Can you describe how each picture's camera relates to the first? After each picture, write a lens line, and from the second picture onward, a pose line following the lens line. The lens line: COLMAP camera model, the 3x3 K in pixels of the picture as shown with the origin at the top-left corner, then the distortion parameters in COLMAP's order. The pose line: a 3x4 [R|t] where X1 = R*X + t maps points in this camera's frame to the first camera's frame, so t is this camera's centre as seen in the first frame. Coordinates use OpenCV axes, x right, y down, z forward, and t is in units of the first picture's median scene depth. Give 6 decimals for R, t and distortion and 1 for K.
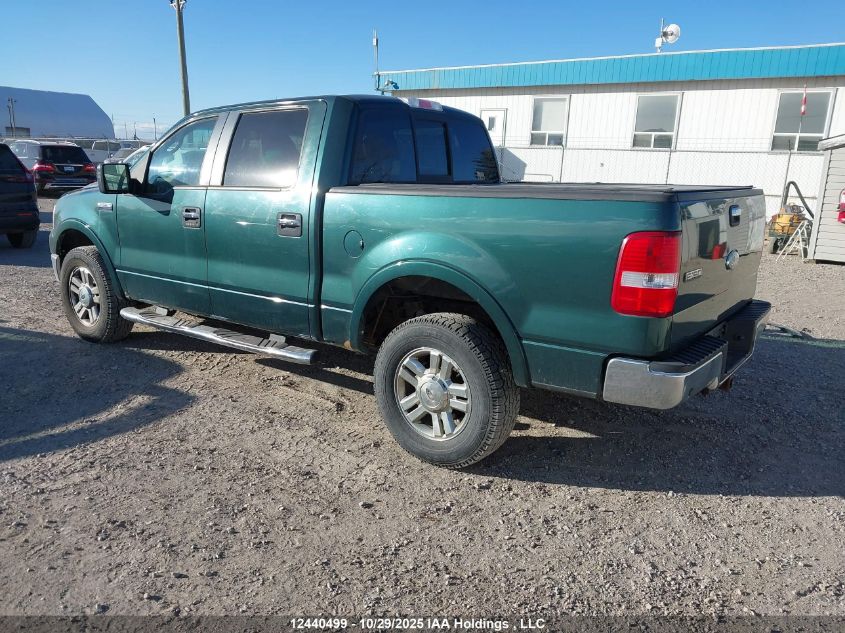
lens RADIAL K [[663.8, 0, 423.4], [0, 663.8, 319.9], [0, 0, 1]] dist [0.027221, -0.029327]
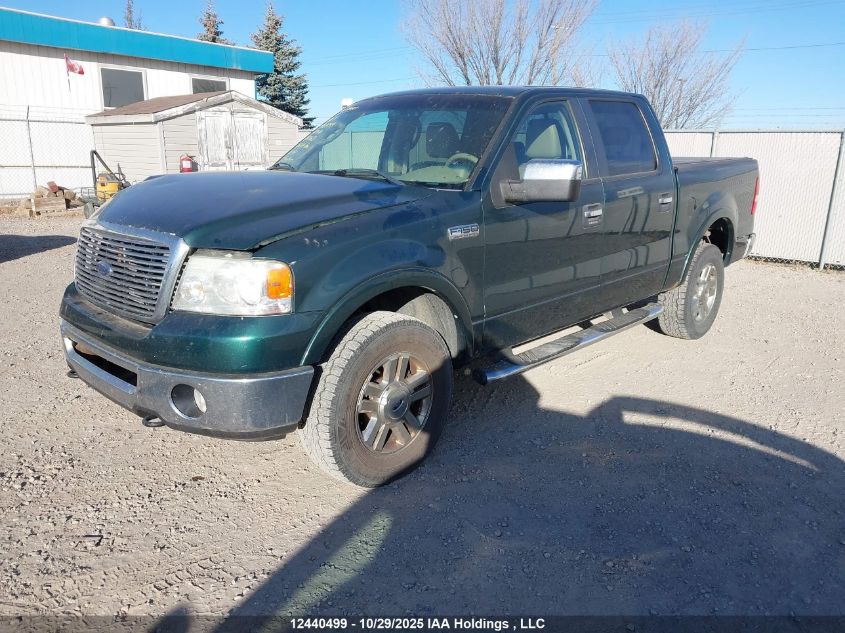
lens RADIAL K [[663.8, 0, 423.9], [0, 663.8, 316.4], [0, 0, 1]] dist [0.027221, -0.029327]
pose [[0.116369, -0.270811, 0.955573, -1.005775], [0.219405, 0.945350, 0.241195, -0.230092], [-0.968669, 0.181590, 0.169427, 0.861934]]
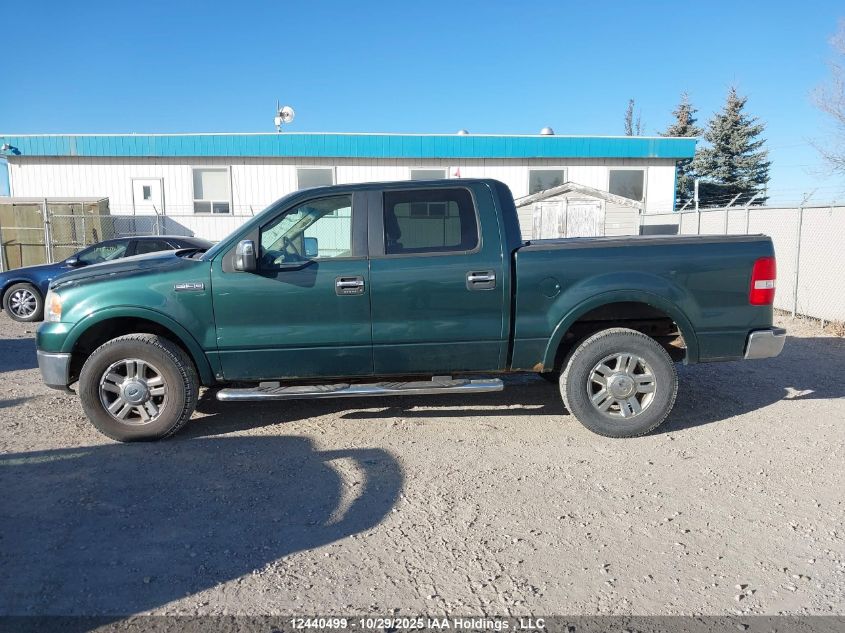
lens RADIAL K [[663.8, 0, 417.2], [0, 663.8, 315.8], [0, 0, 1]] dist [0.027221, -0.029327]
pose [[0.797369, -0.114157, 0.592597, -0.711807], [0.172862, 0.984005, -0.043037, -0.030471], [-0.578206, 0.136754, 0.804349, 0.056146]]
